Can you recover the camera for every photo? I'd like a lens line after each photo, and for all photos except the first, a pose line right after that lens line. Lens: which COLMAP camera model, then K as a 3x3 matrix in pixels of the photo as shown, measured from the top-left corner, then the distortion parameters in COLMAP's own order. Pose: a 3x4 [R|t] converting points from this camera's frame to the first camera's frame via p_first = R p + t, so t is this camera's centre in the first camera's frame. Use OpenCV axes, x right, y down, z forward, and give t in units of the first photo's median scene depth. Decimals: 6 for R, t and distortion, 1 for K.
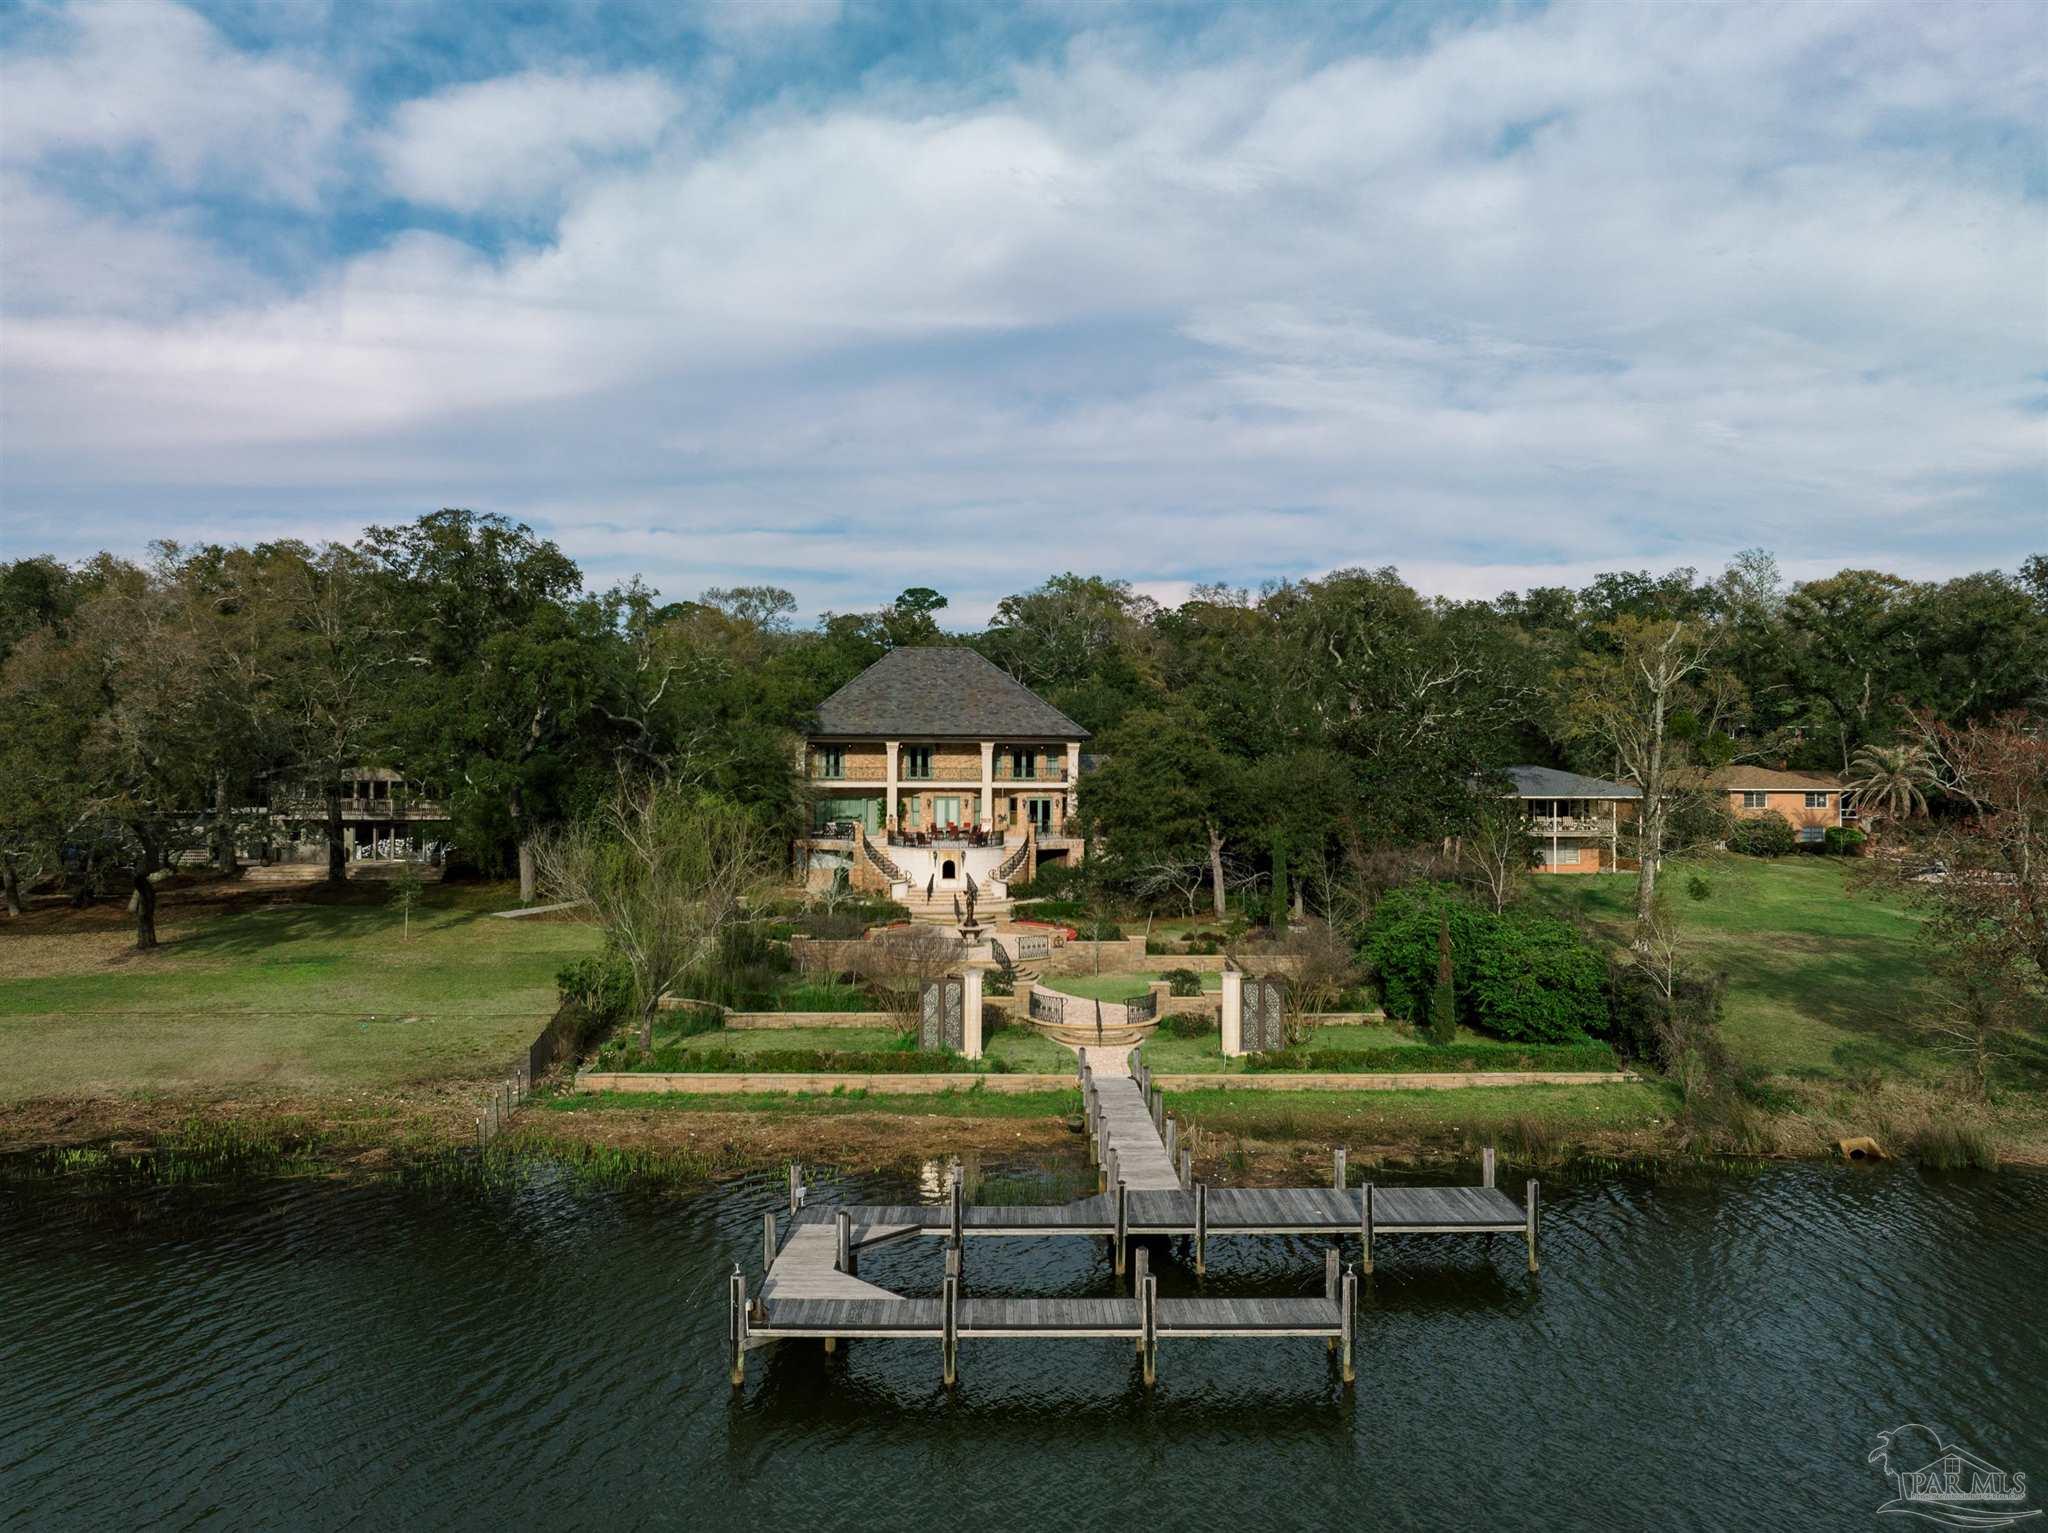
lens RADIAL K [[1442.1, 0, 1024.0], [0, 1442.1, 766.5], [0, 0, 1]] dist [-0.025815, -0.002239]
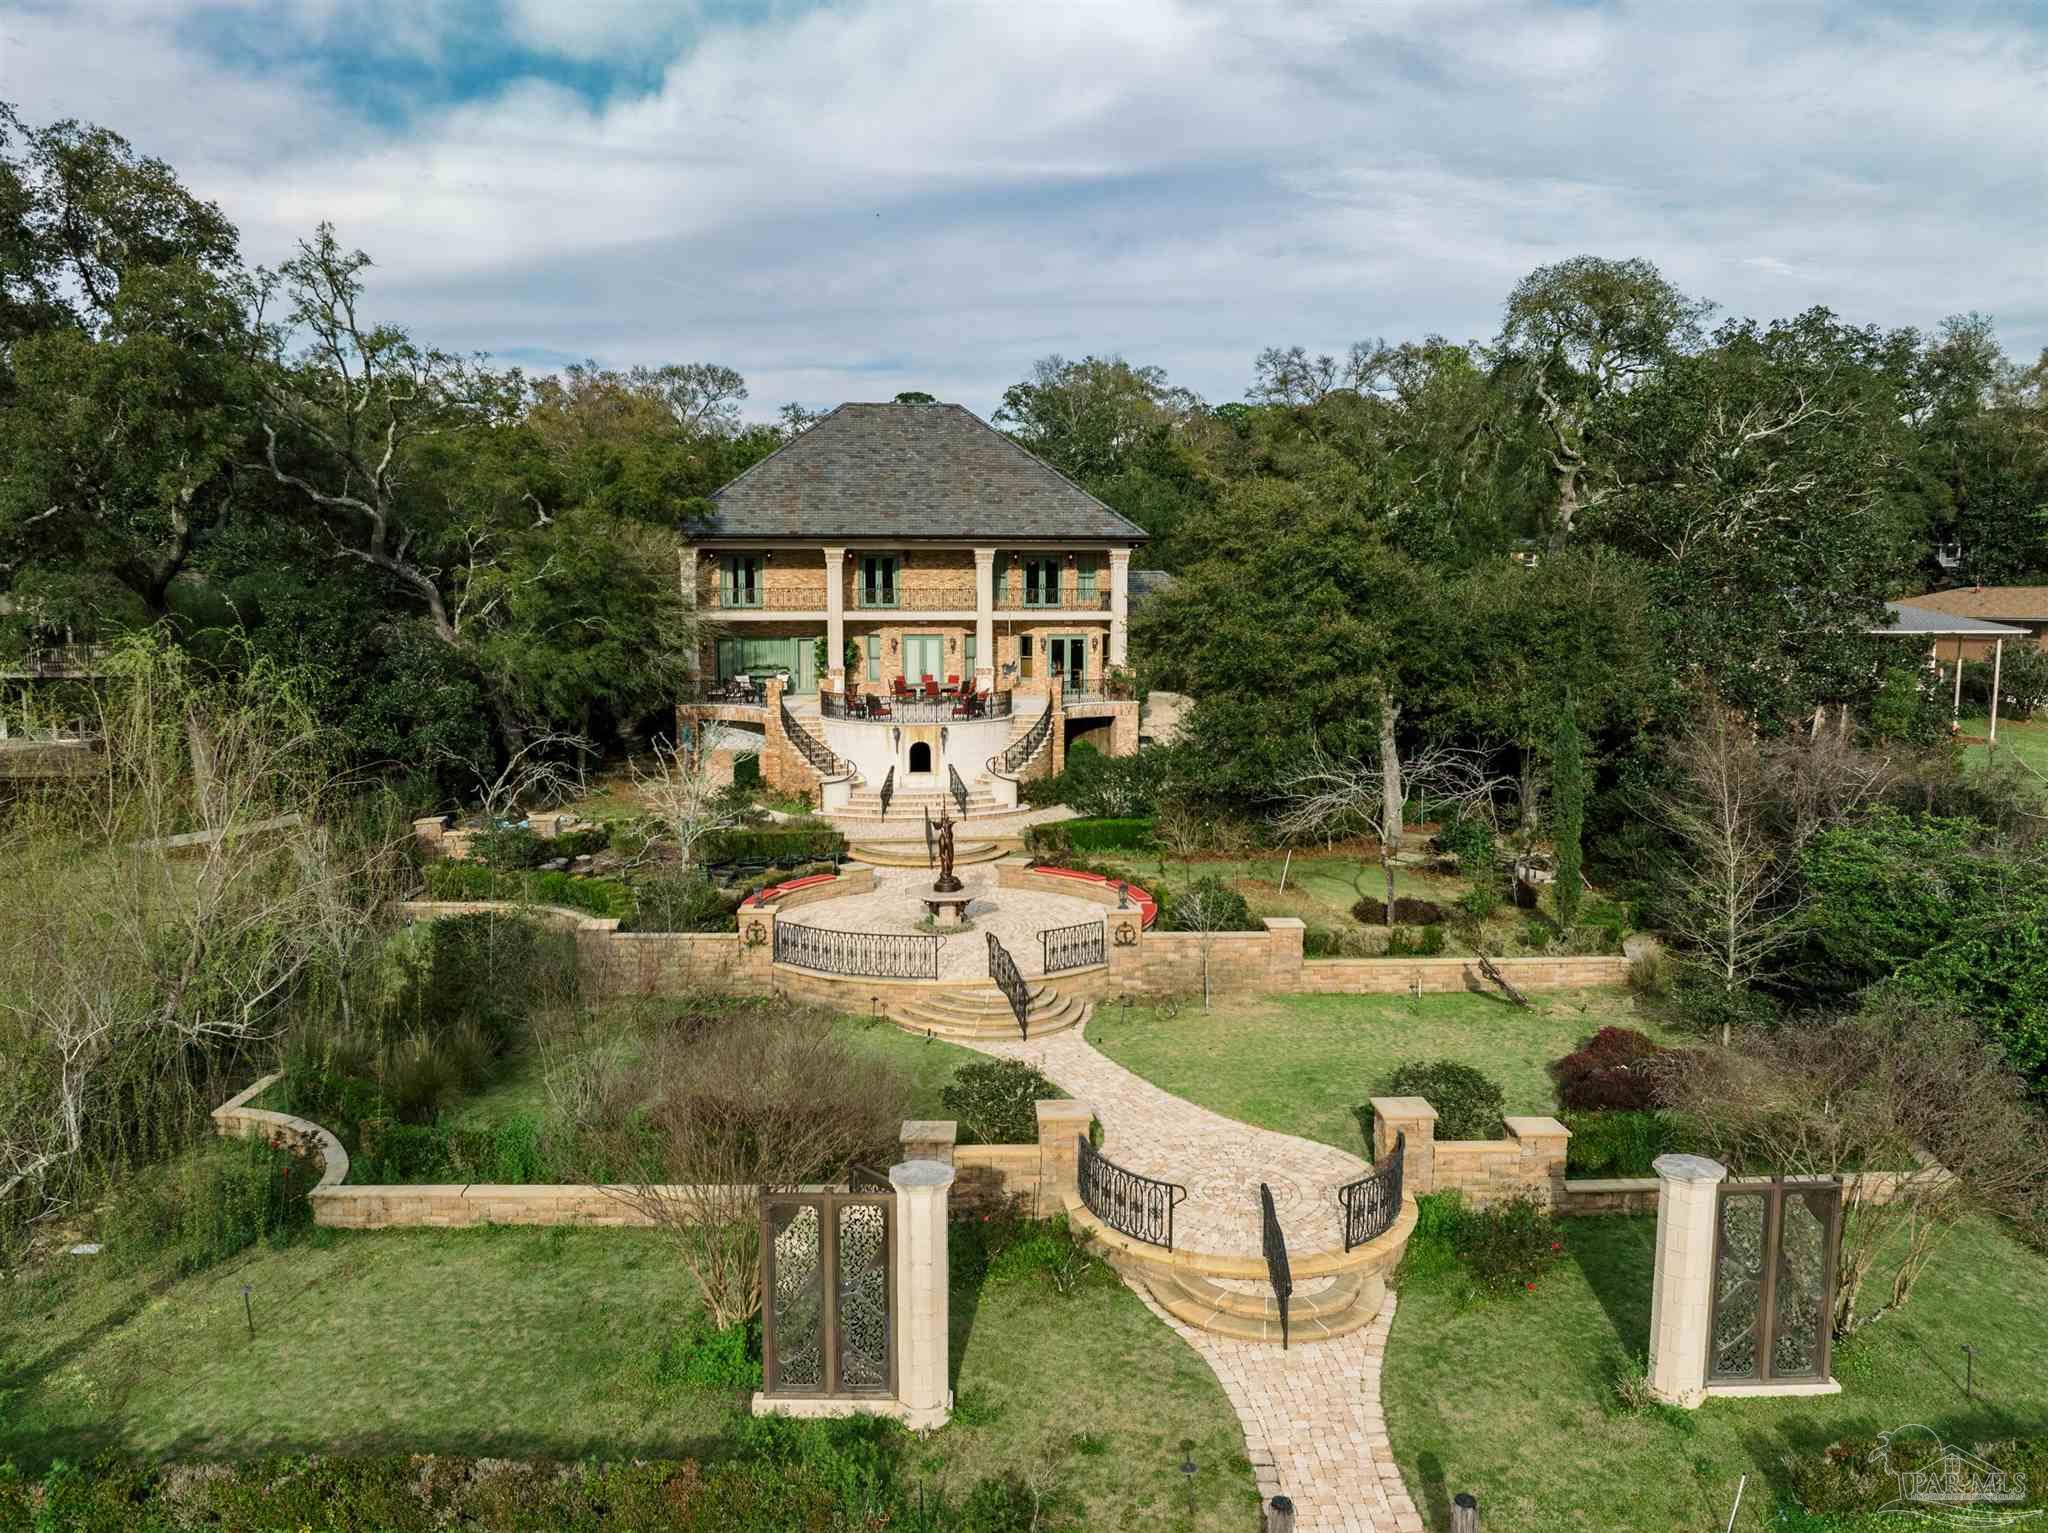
lens RADIAL K [[1442.1, 0, 1024.0], [0, 1442.1, 766.5], [0, 0, 1]] dist [-0.025815, -0.002239]
pose [[0.999973, -0.004207, -0.006075, -0.004832], [0.004875, 0.993416, 0.114456, 0.006260], [0.005554, -0.114482, 0.993410, 0.363356]]
